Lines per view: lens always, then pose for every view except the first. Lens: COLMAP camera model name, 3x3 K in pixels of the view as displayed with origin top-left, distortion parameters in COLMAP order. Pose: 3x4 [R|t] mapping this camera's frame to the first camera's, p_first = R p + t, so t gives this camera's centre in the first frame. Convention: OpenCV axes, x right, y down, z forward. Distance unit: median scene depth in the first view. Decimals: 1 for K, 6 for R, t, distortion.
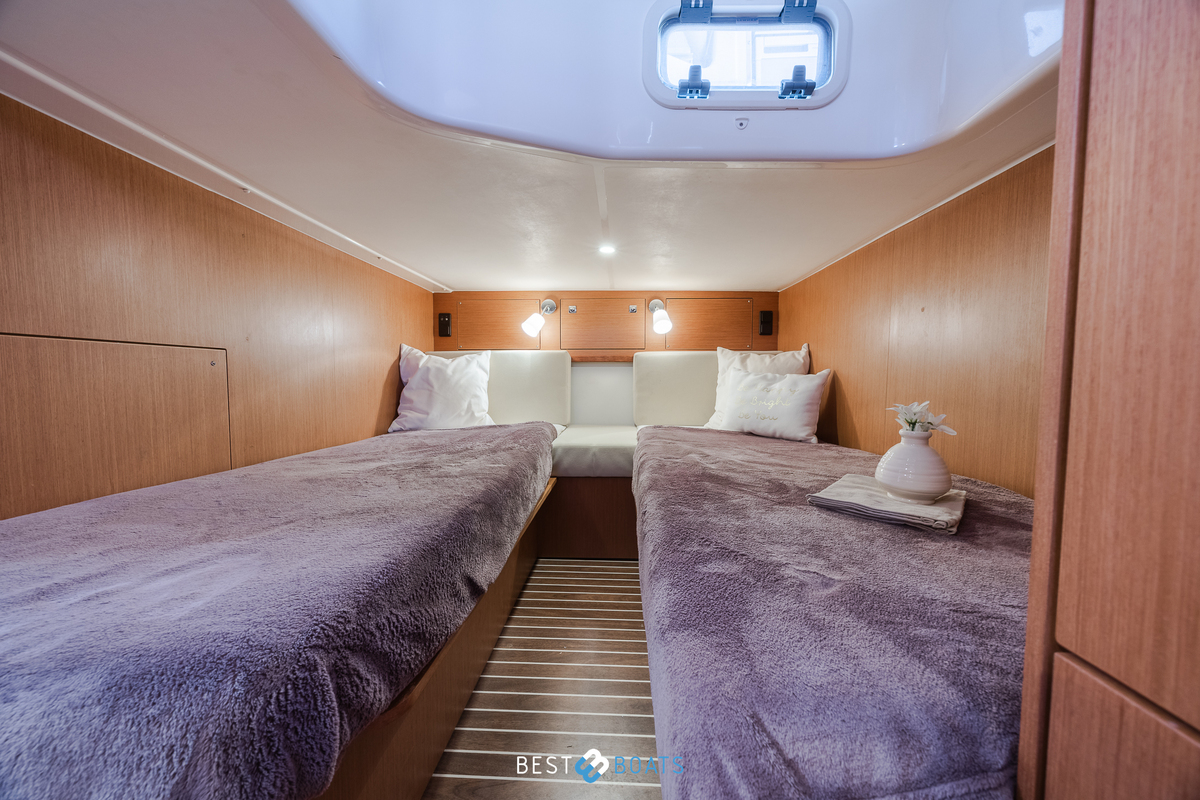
lens RADIAL K [[459.1, 0, 595.0], [0, 459.1, 401.7], [0, 0, 1]] dist [-0.001572, 0.000259]
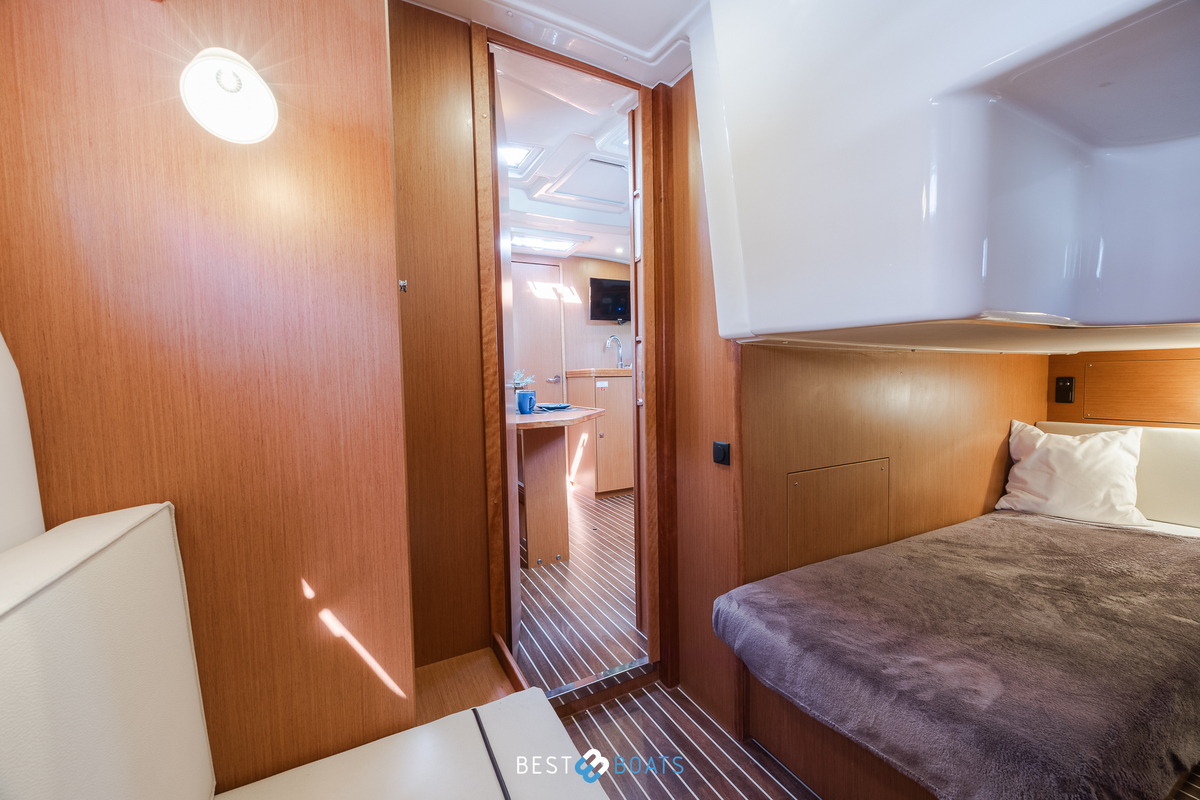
lens RADIAL K [[459.1, 0, 606.1], [0, 459.1, 403.9], [0, 0, 1]] dist [-0.001572, 0.000259]
pose [[0.513138, 0.037739, -0.857476, -0.019419], [-0.025735, 0.999260, 0.028578, -0.173436], [0.857920, 0.007403, 0.513730, -0.287677]]
